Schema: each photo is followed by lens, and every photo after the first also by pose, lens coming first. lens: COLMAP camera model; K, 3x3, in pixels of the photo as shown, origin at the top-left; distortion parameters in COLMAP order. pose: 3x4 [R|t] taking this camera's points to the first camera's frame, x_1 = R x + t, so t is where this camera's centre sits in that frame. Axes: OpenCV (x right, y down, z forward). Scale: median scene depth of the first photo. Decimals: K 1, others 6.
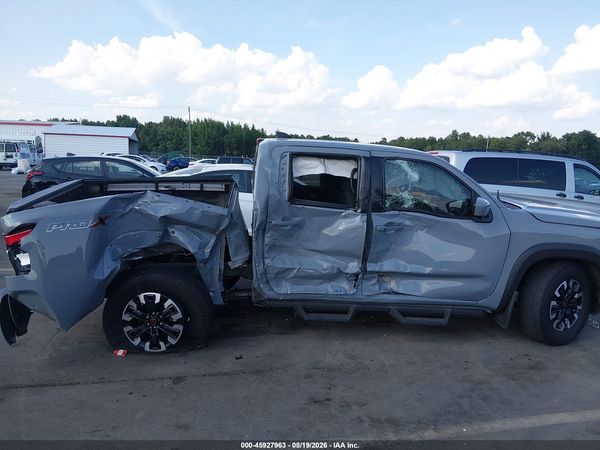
lens RADIAL K [[463.4, 0, 301.3], [0, 463.4, 224.3], [0, 0, 1]] dist [0.068041, -0.118371]
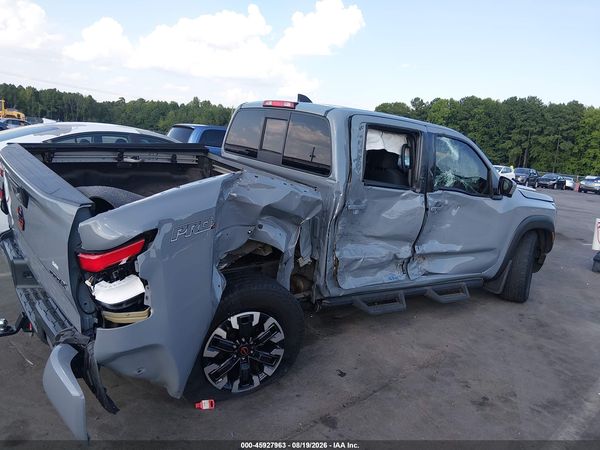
lens RADIAL K [[463.4, 0, 304.2], [0, 463.4, 224.5], [0, 0, 1]] dist [0.068041, -0.118371]
pose [[0.848941, -0.054218, 0.525699, -0.553568], [0.016133, 0.996919, 0.076765, -0.036632], [-0.528241, -0.056688, 0.847200, 0.322153]]
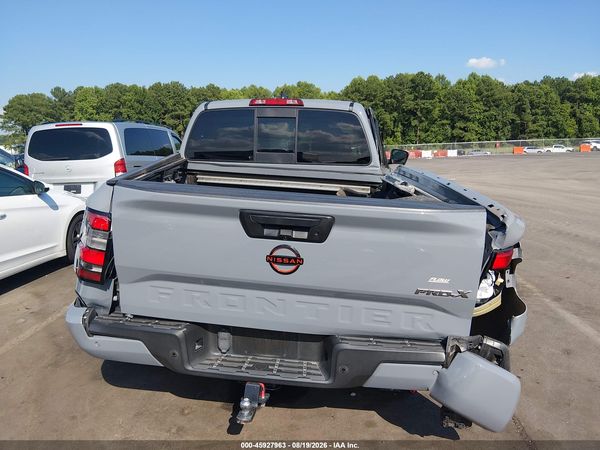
lens RADIAL K [[463.4, 0, 298.4], [0, 463.4, 227.8], [0, 0, 1]] dist [0.068041, -0.118371]
pose [[0.288580, -0.221508, 0.931480, -0.976013], [0.171593, 0.969084, 0.177289, -0.119356], [-0.941954, 0.108673, 0.317668, 0.831767]]
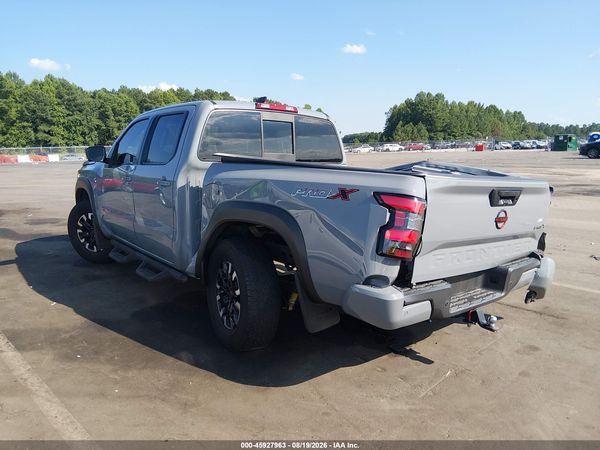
lens RADIAL K [[463.4, 0, 301.8], [0, 463.4, 223.7], [0, 0, 1]] dist [0.068041, -0.118371]
pose [[-0.537242, -0.186513, 0.822547, -0.988169], [0.099944, 0.954294, 0.281664, -0.239727], [-0.837485, 0.233531, -0.494046, 1.633074]]
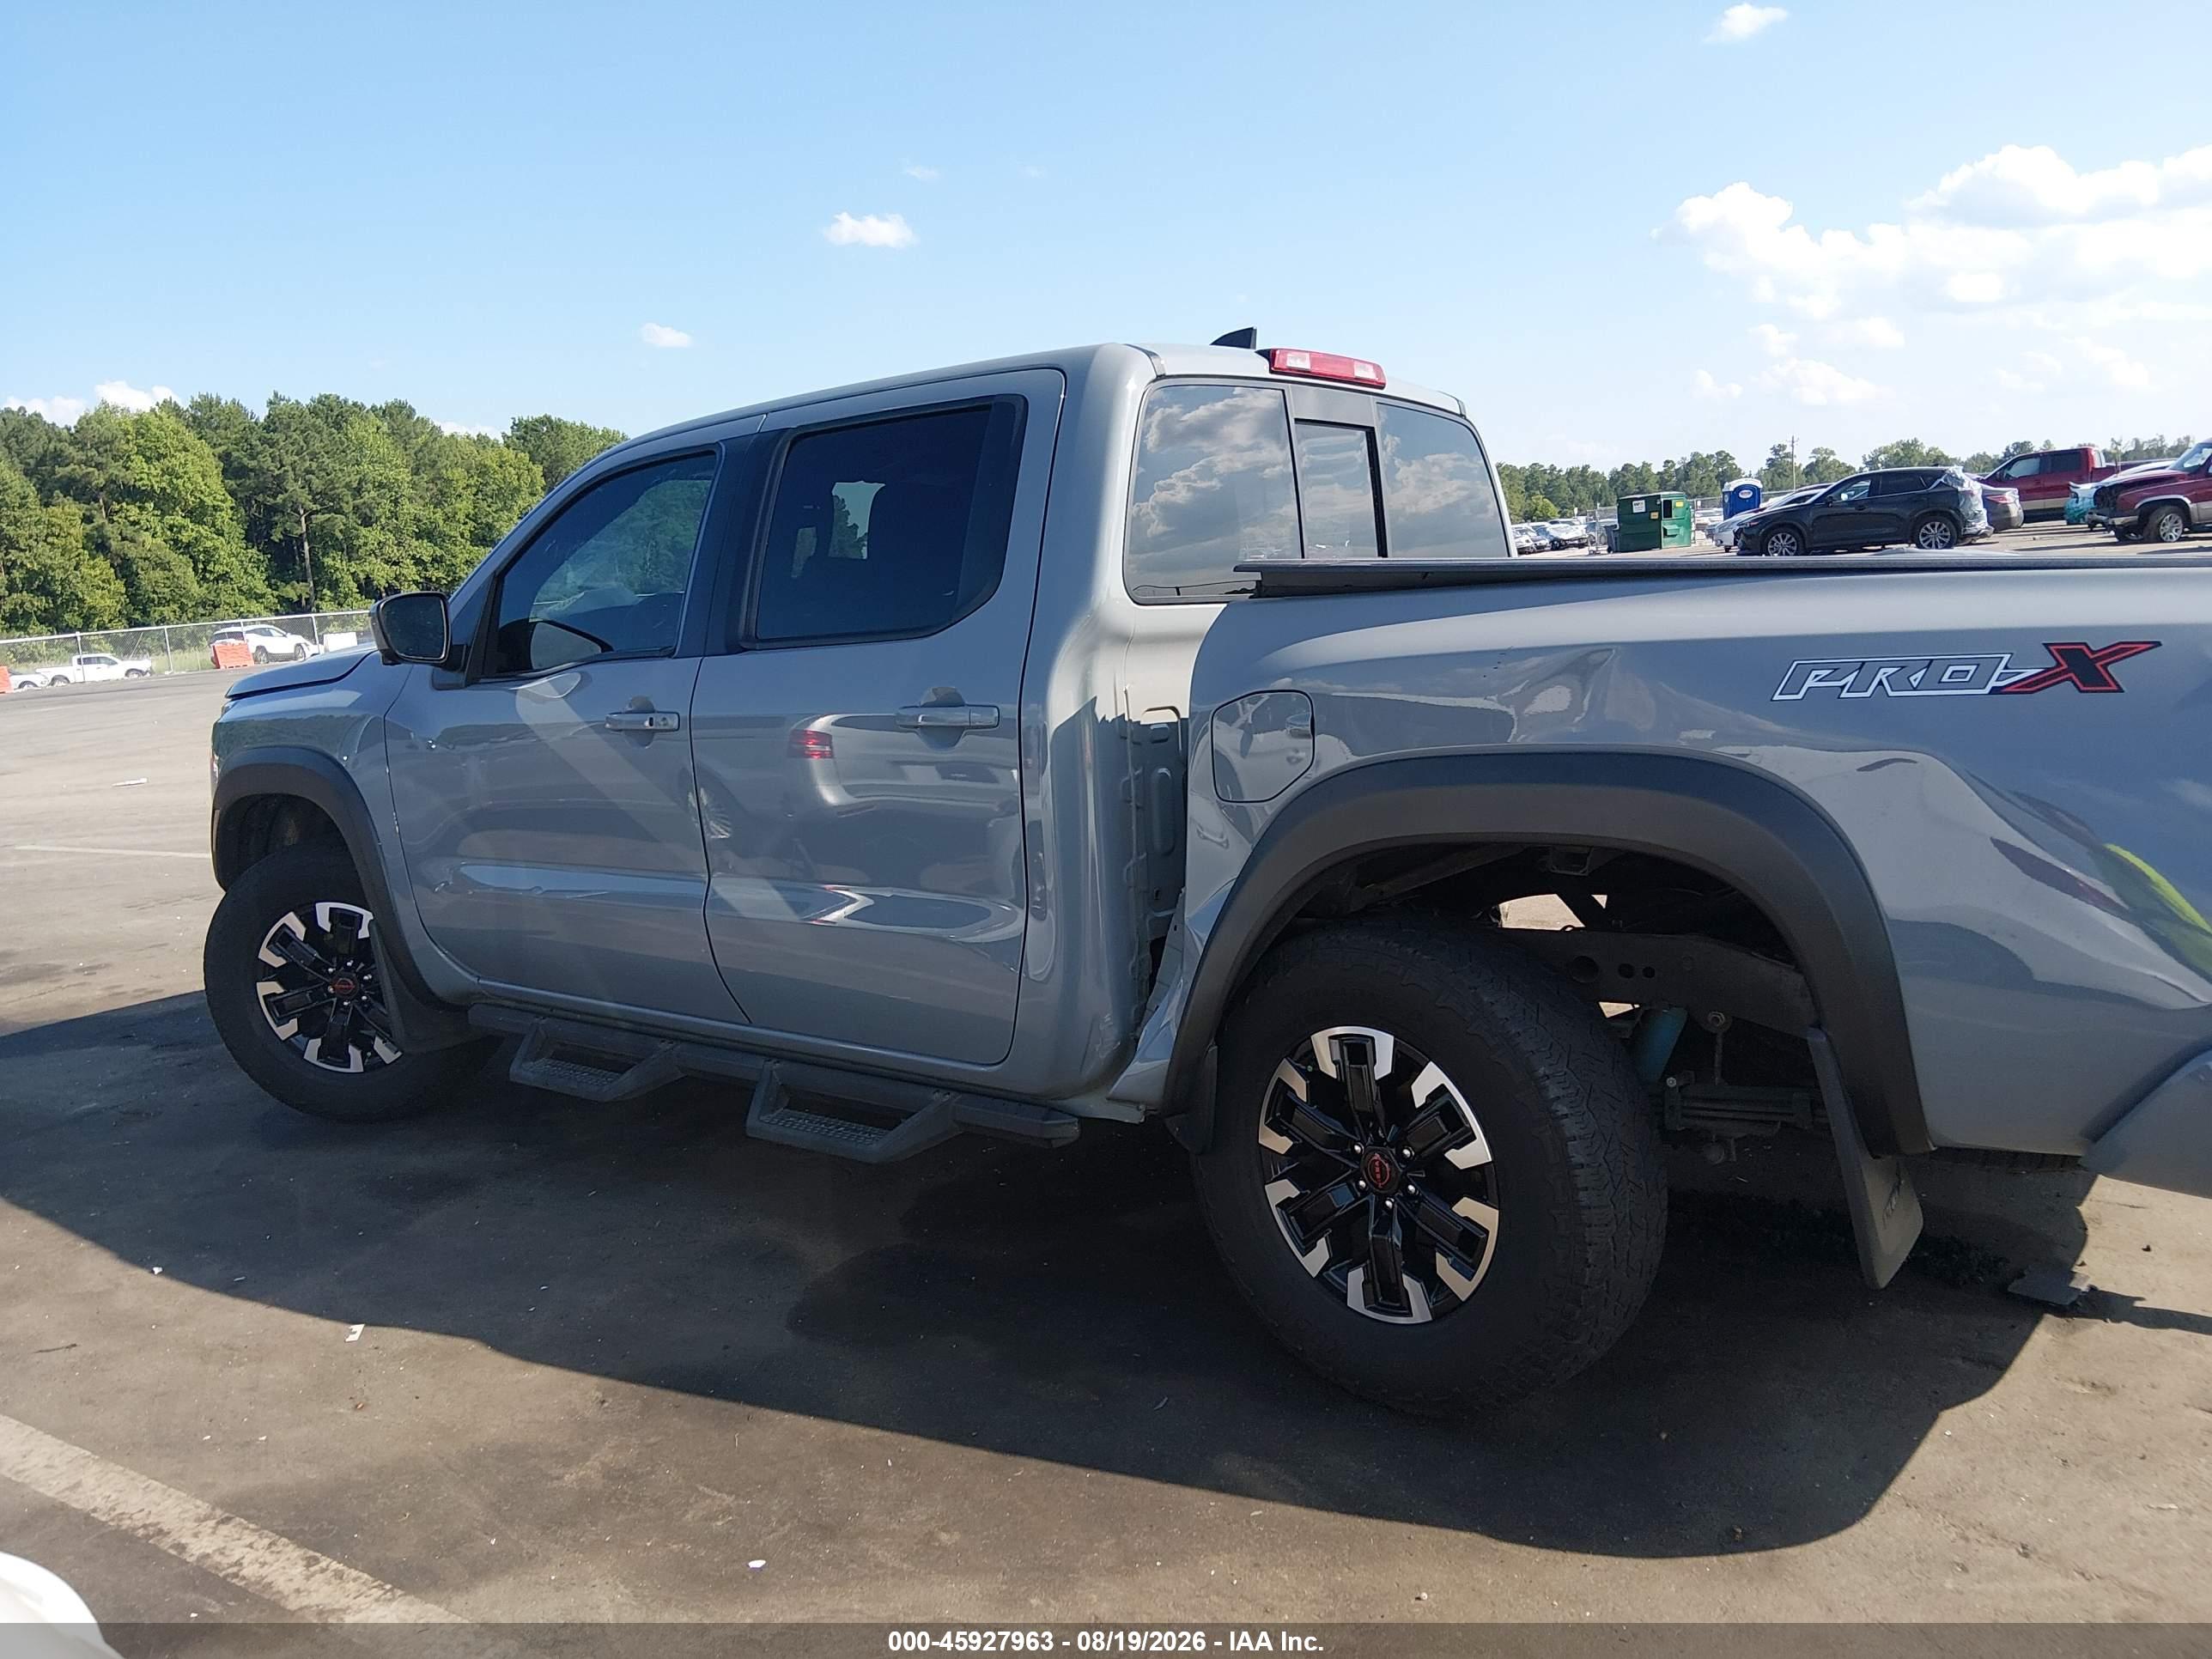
lens RADIAL K [[1708.2, 0, 1098.3], [0, 1708.2, 818.9], [0, 0, 1]] dist [0.068041, -0.118371]
pose [[-0.711925, -0.102465, 0.694740, -0.649480], [0.135552, 0.950643, 0.279112, -0.244092], [-0.689049, 0.292880, -0.662897, 1.859430]]
